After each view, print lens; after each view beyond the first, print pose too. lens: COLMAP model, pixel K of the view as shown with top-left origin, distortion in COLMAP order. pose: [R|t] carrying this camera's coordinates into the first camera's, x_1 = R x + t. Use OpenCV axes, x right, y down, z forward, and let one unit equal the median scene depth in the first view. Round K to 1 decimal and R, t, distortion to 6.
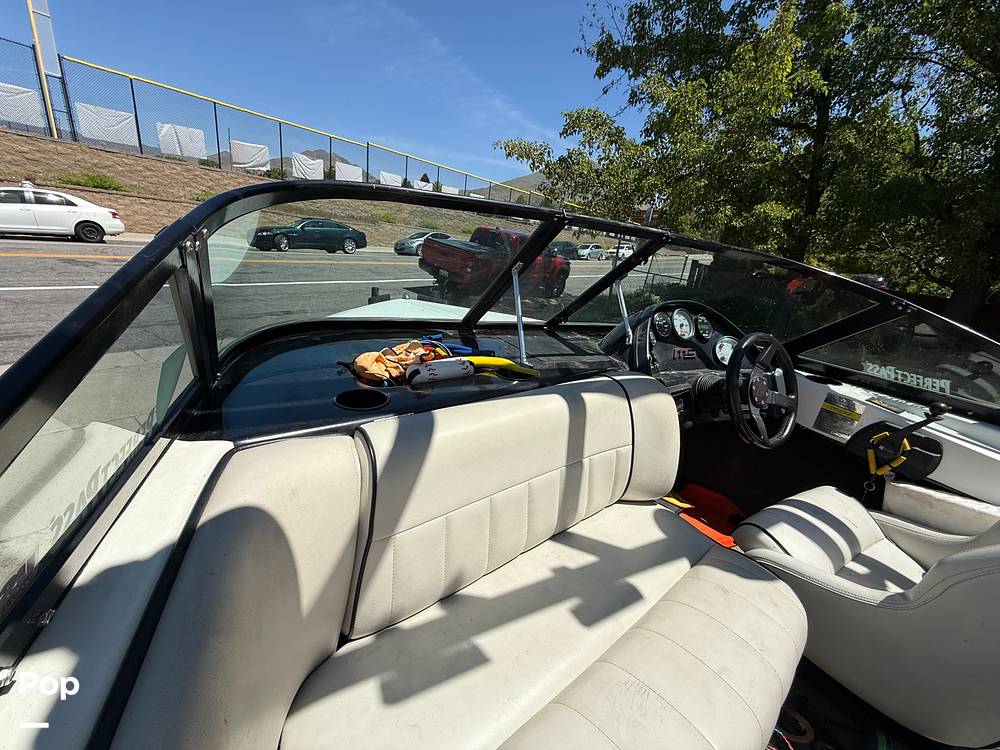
lens RADIAL K [[399.1, 0, 497.5], [0, 399.1, 375.2], [0, 0, 1]] dist [-0.001546, 0.000325]
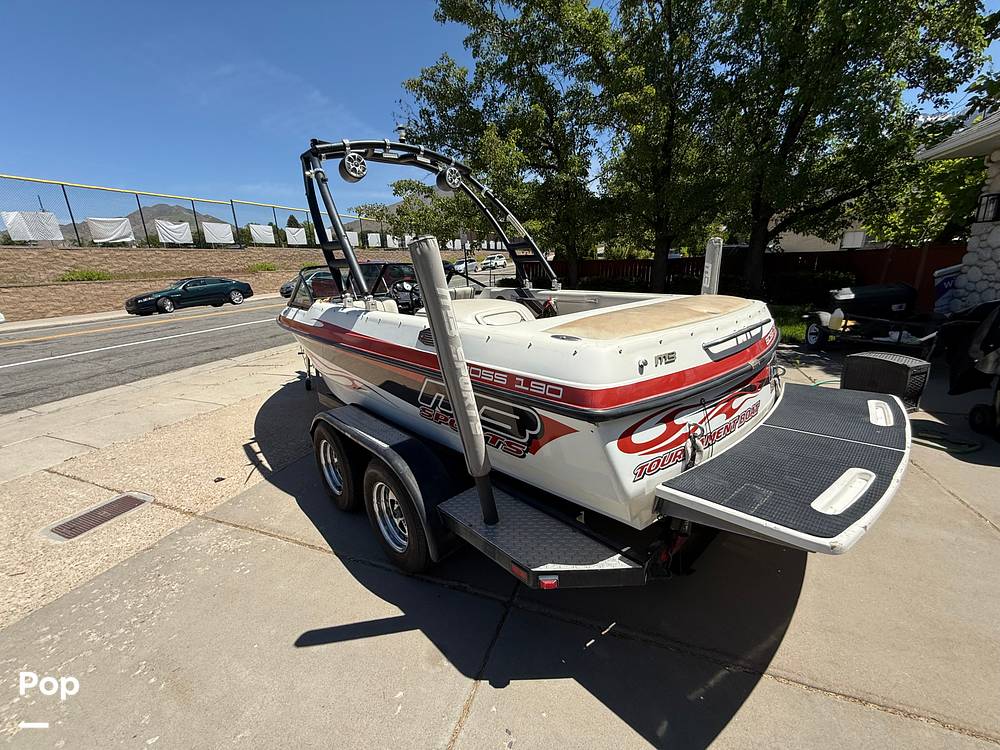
lens RADIAL K [[399.1, 0, 492.8], [0, 399.1, 370.3], [0, 0, 1]] dist [-0.001546, 0.000325]
pose [[0.953114, -0.217591, 0.210305, 0.077055], [0.229175, 0.972857, -0.032073, 0.223628], [-0.197618, 0.078766, 0.977110, -0.636230]]
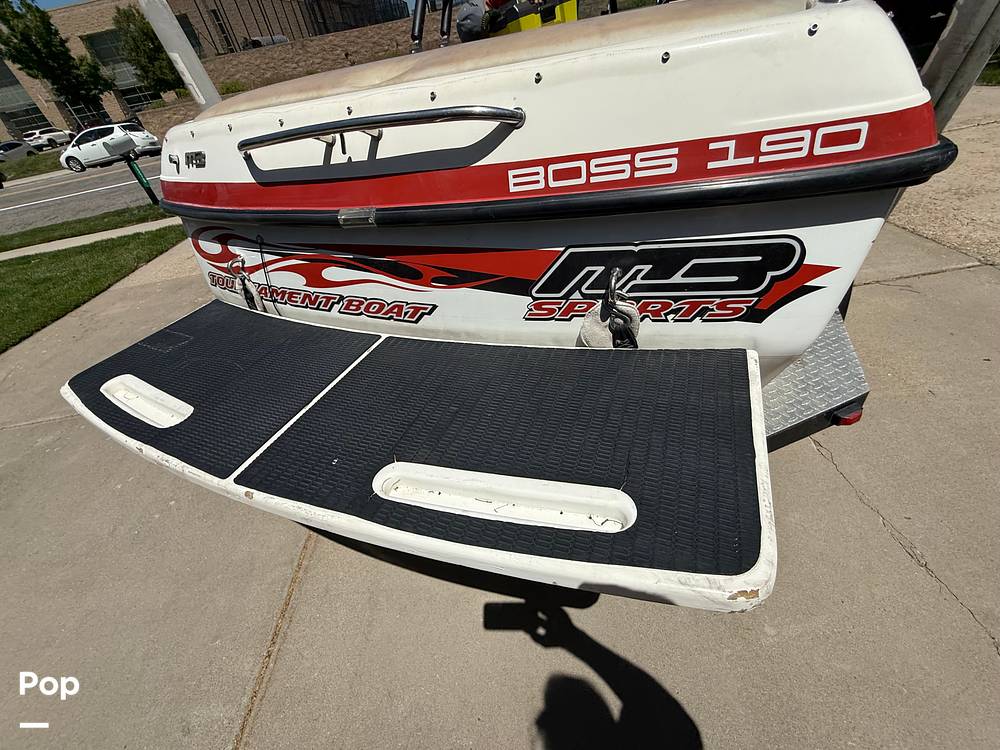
lens RADIAL K [[399.1, 0, 500.0], [0, 399.1, 376.1], [0, 0, 1]] dist [-0.001546, 0.000325]
pose [[0.618631, 0.317807, -0.718537, 0.531812], [-0.023849, 0.921713, 0.387138, 0.254155], [0.785320, -0.222359, 0.577780, -0.414455]]
